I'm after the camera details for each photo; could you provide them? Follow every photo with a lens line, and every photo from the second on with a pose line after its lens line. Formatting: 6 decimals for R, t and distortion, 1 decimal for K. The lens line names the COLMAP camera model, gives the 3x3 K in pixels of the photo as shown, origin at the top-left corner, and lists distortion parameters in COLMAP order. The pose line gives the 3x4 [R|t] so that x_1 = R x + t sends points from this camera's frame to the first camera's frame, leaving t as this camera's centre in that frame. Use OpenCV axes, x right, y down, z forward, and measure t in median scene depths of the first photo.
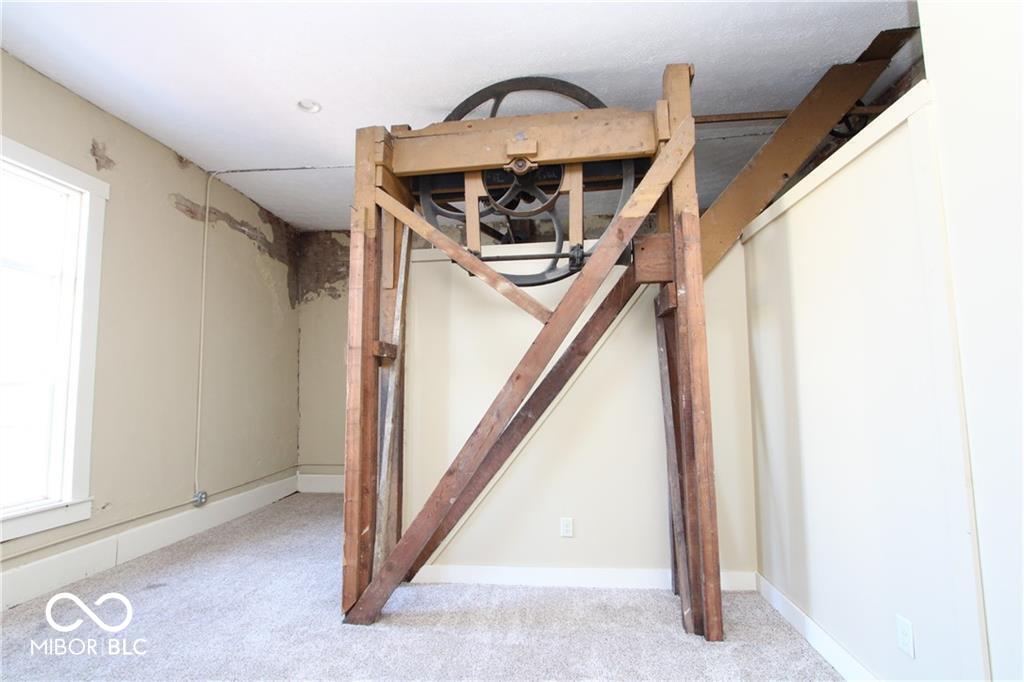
lens RADIAL K [[477.4, 0, 513.0], [0, 477.4, 346.4], [0, 0, 1]] dist [-0.017695, 0.000249]
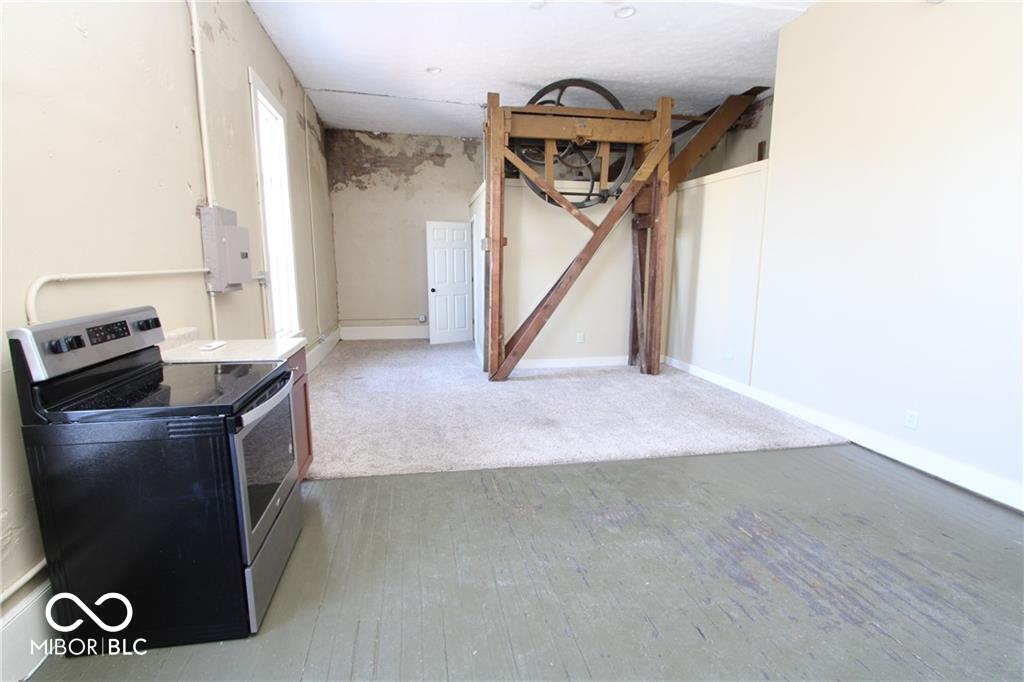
lens RADIAL K [[477.4, 0, 513.0], [0, 477.4, 346.4], [0, 0, 1]] dist [-0.017695, 0.000249]
pose [[0.955628, -0.031003, 0.292939, -0.758724], [-0.044612, 0.967744, 0.247953, -0.059570], [-0.291177, -0.250020, 0.923421, -0.764357]]
